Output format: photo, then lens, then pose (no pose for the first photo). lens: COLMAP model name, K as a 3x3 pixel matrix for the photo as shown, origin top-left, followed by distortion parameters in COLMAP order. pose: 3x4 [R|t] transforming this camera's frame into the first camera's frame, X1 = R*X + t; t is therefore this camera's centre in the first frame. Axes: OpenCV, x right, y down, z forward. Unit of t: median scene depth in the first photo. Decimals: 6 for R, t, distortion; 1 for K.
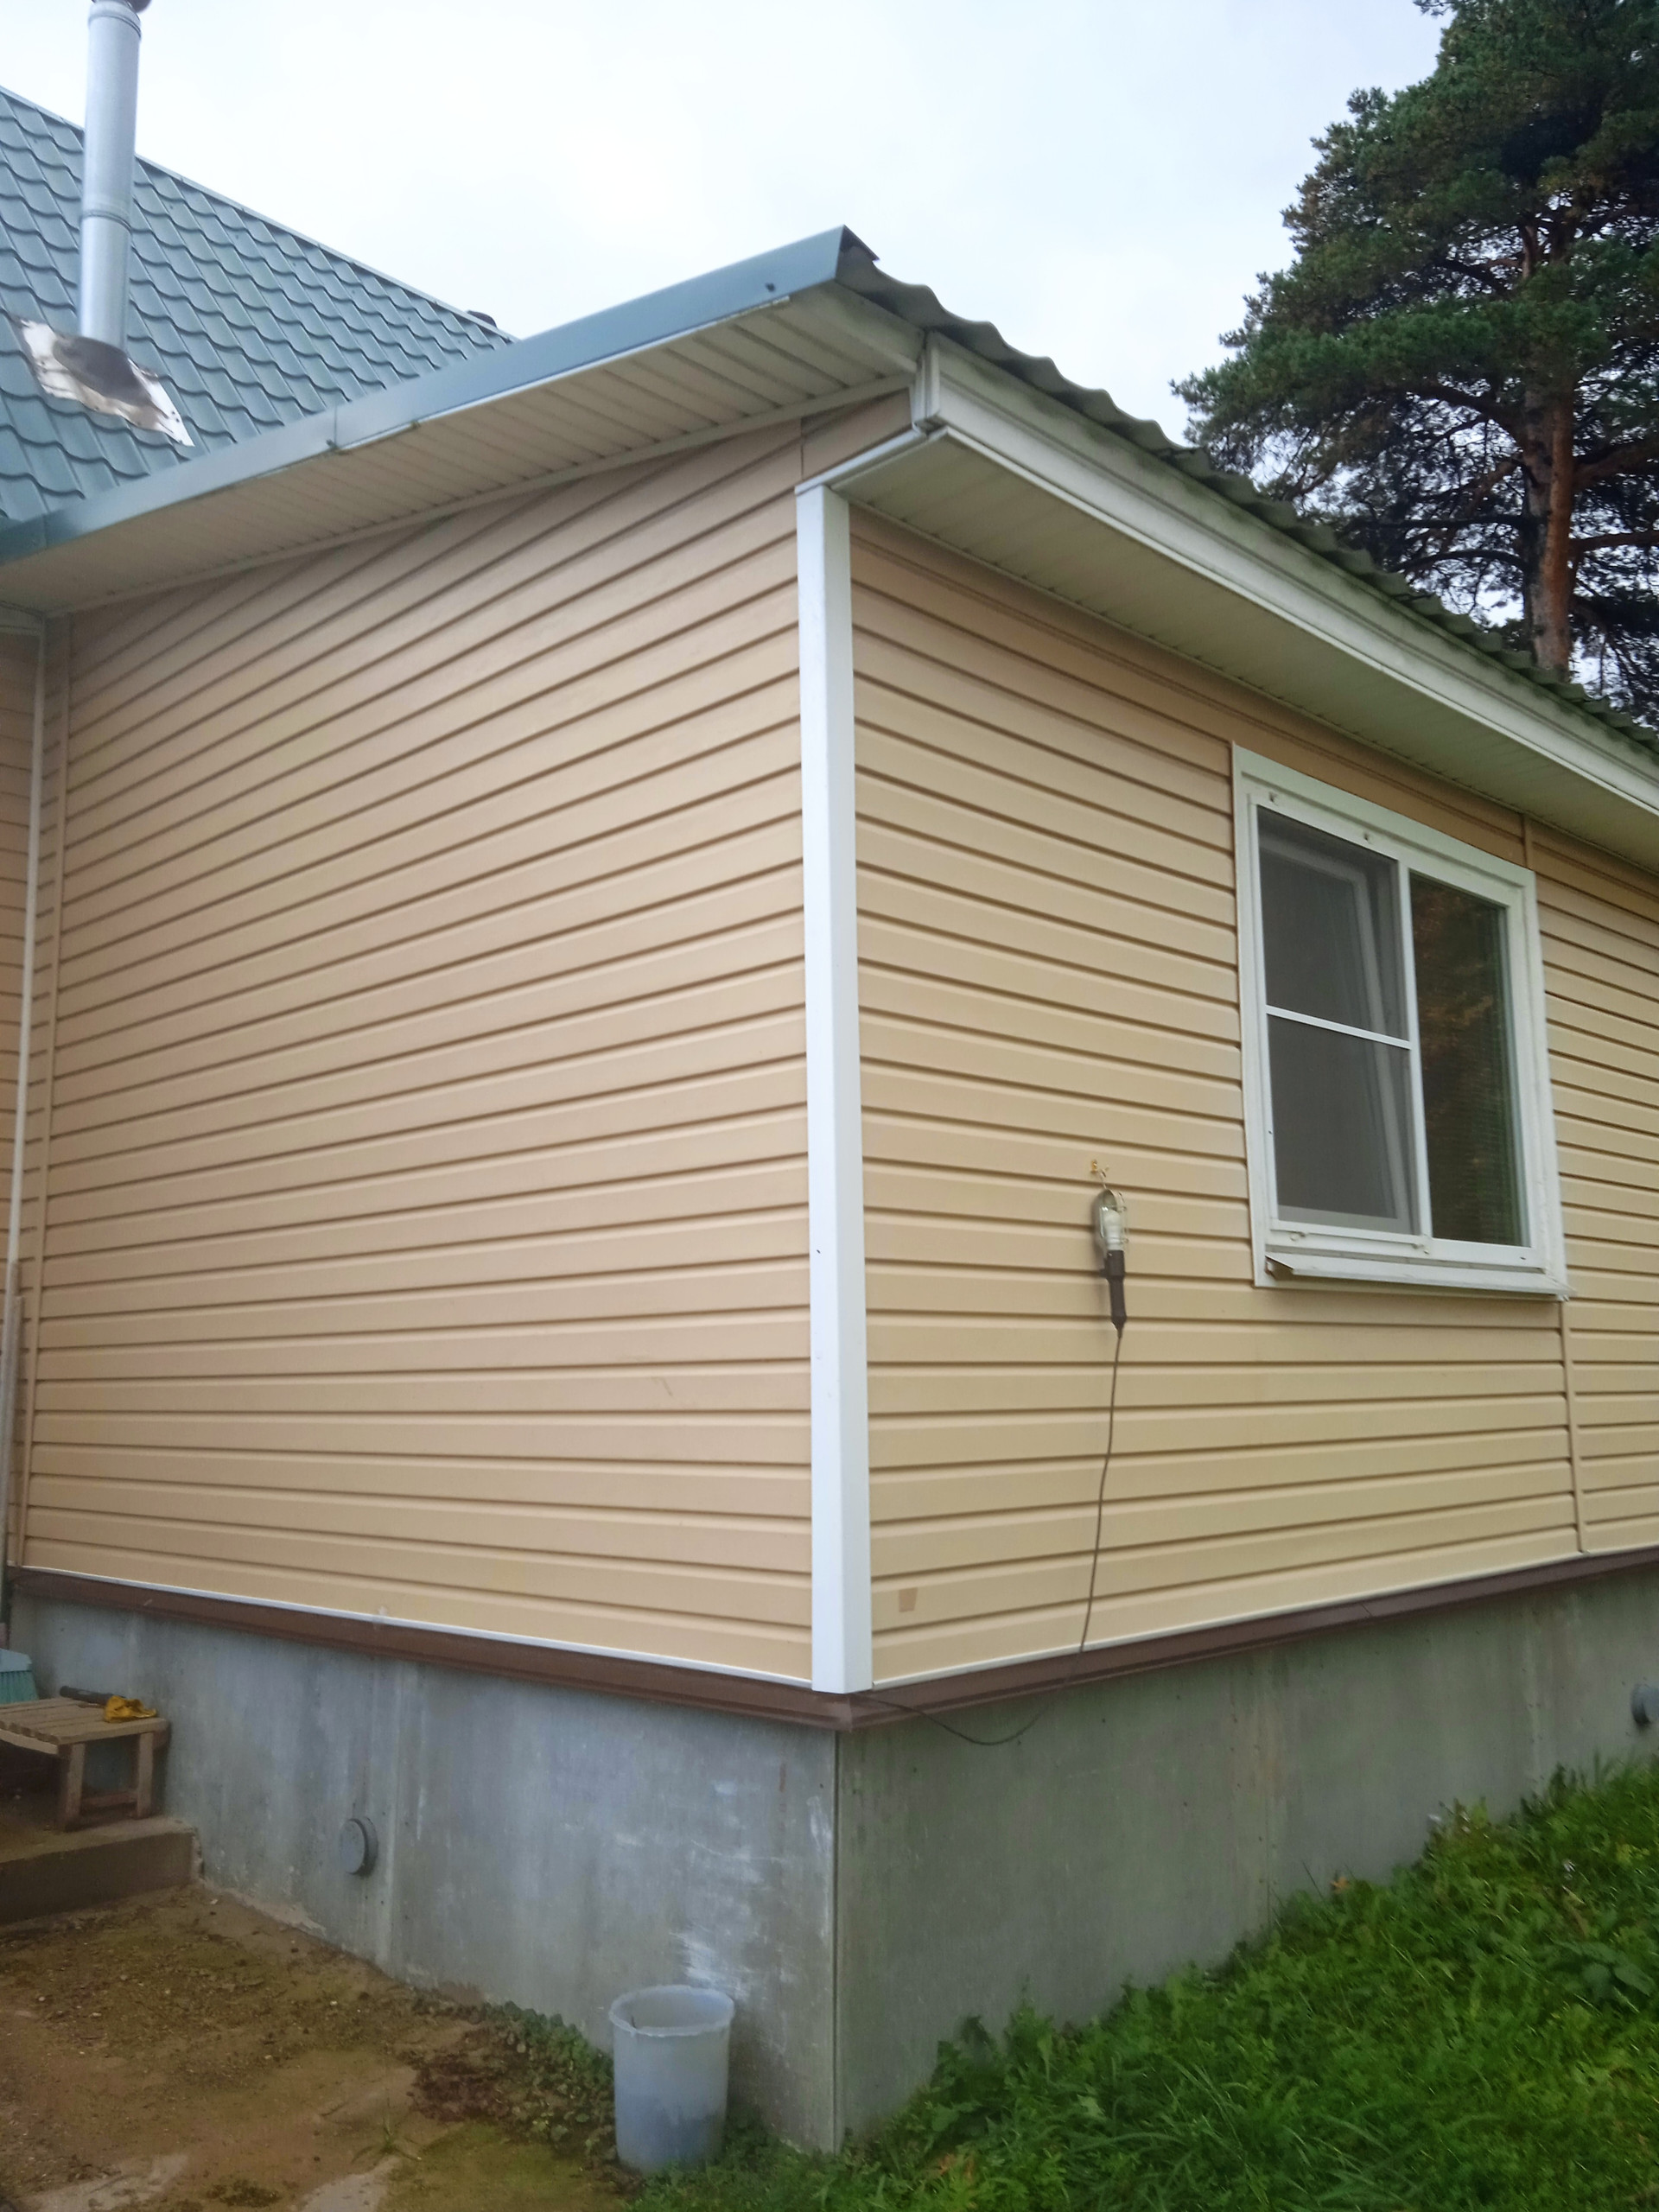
lens RADIAL K [[1843.9, 0, 843.7], [0, 1843.9, 1103.5], [0, 0, 1]] dist [0.003916, 0.013766]
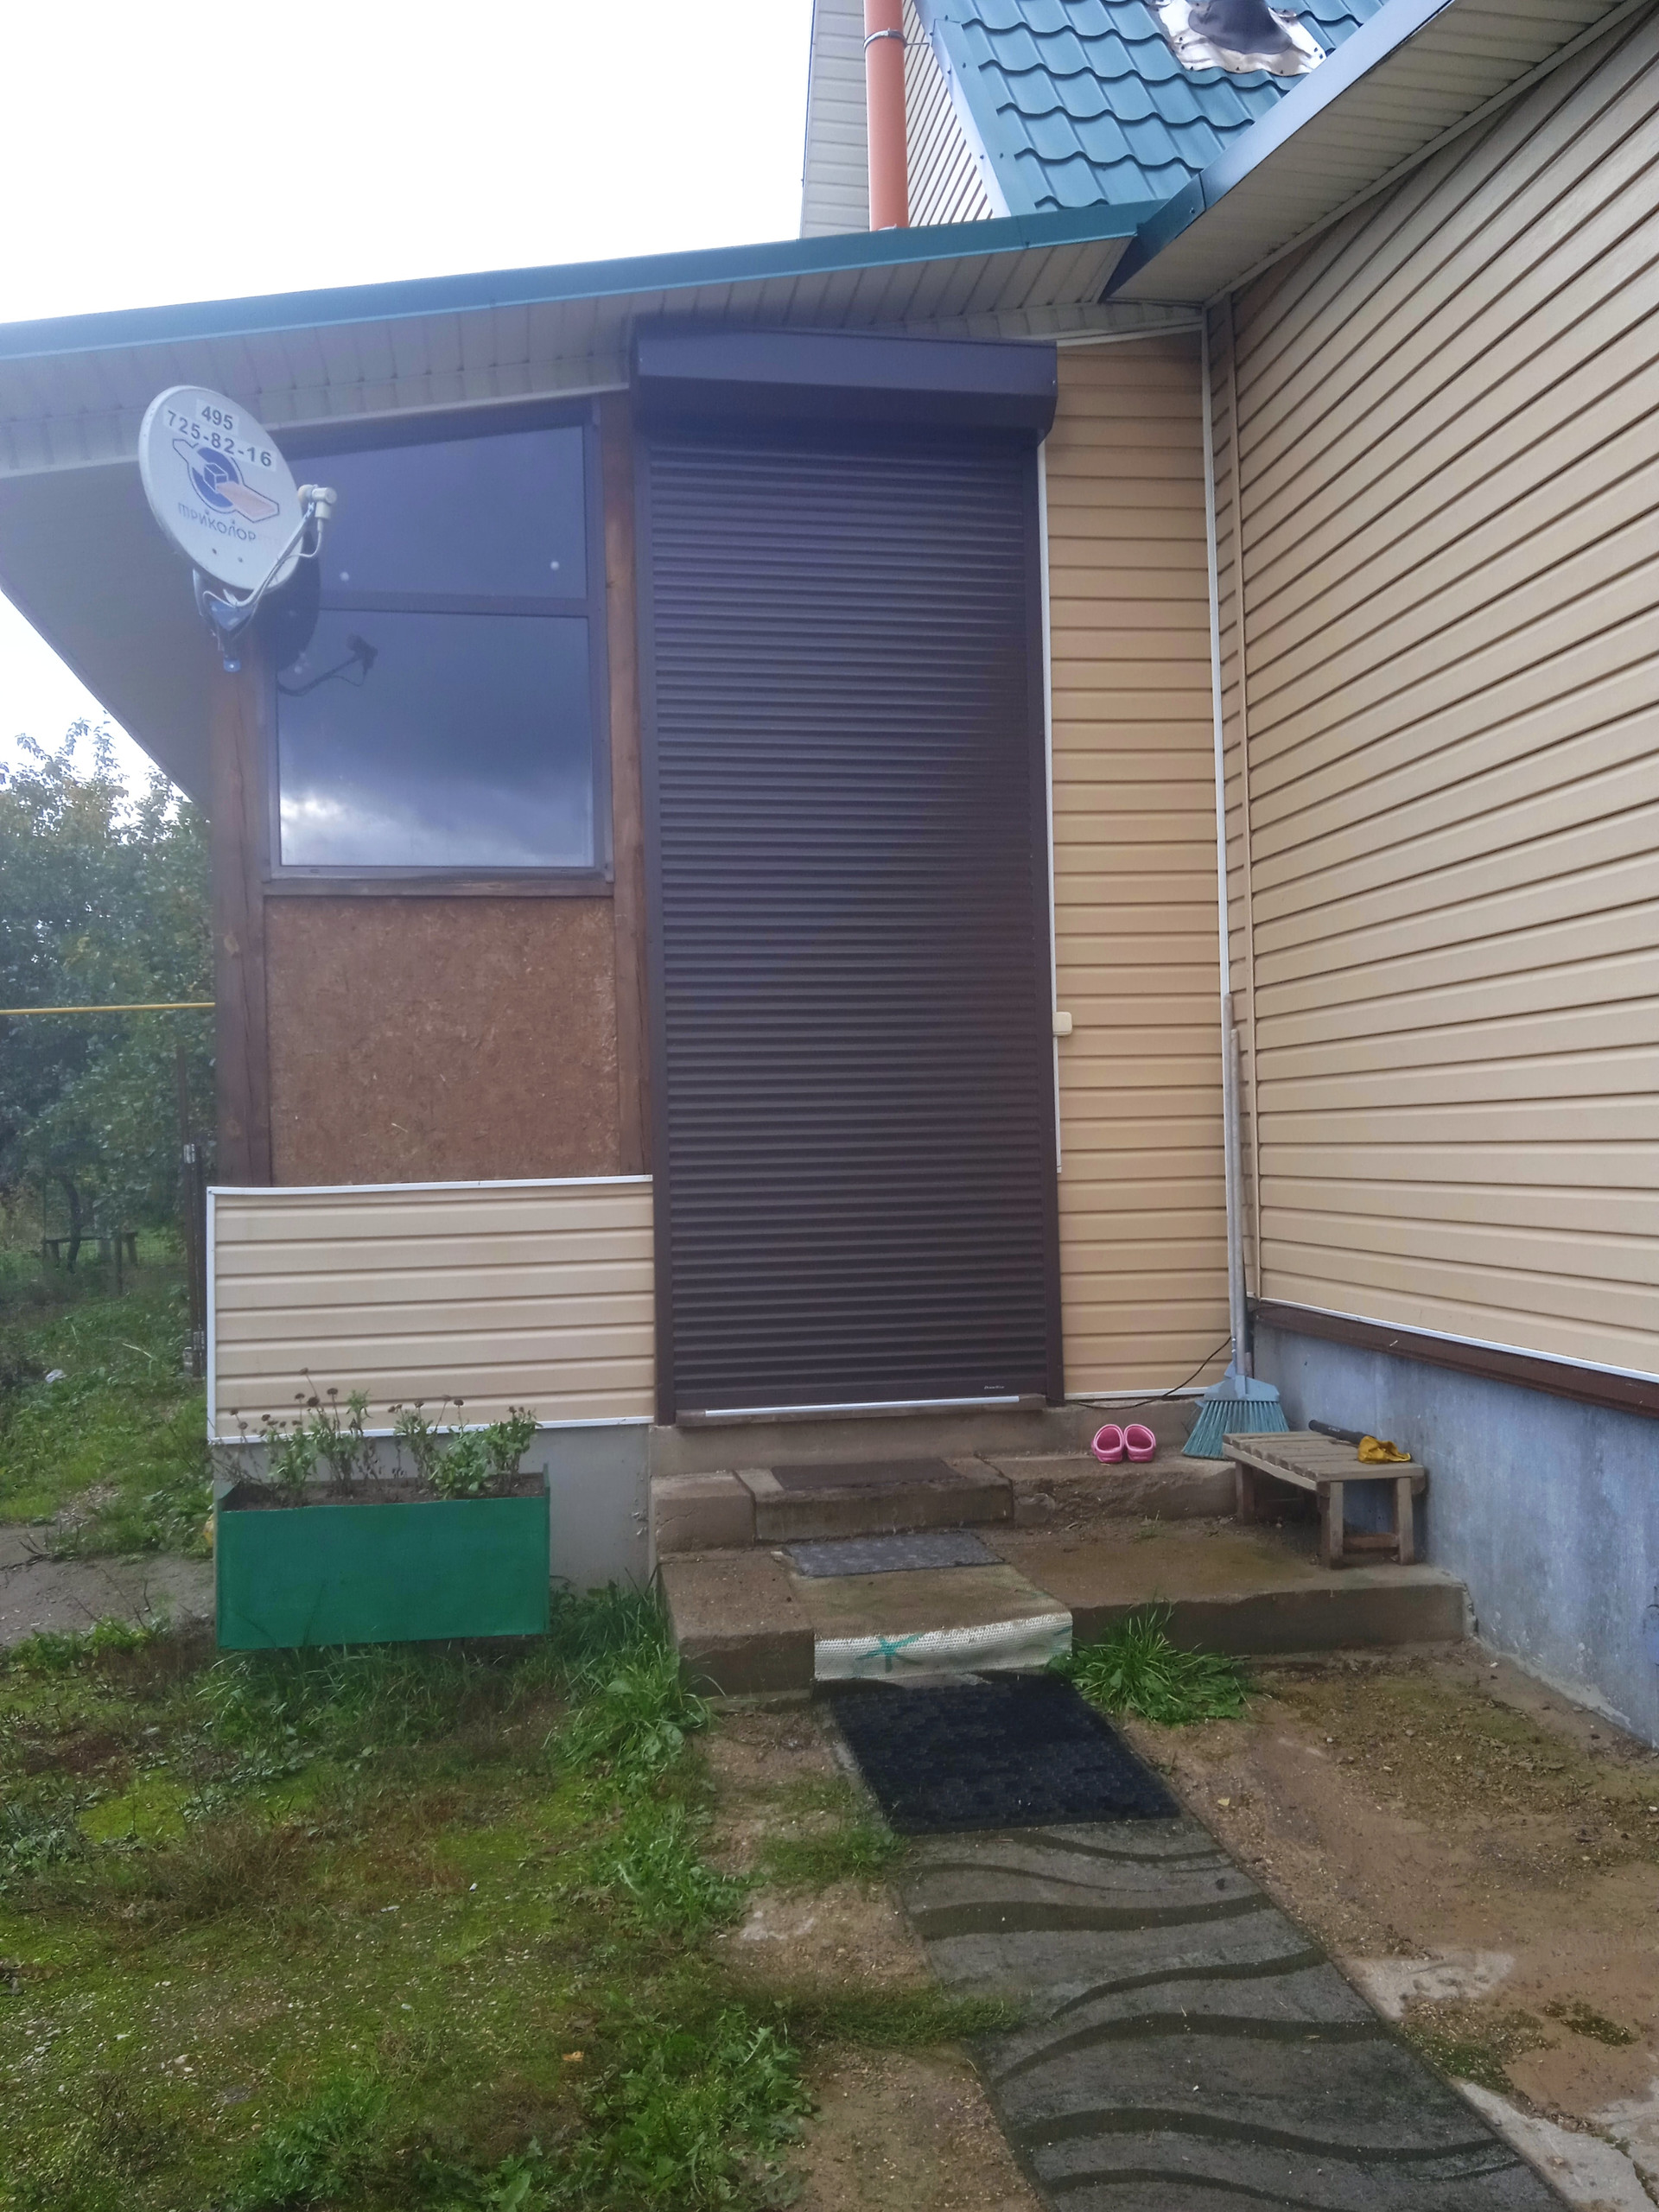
lens RADIAL K [[1787.7, 0, 854.2], [0, 1787.7, 1102.2], [0, 0, 1]] dist [0.046338, -0.057316]
pose [[0.820306, -0.016971, -0.571673, -0.083105], [0.098763, 0.988747, 0.112364, 0.019323], [0.563333, -0.148633, 0.812751, 0.127218]]
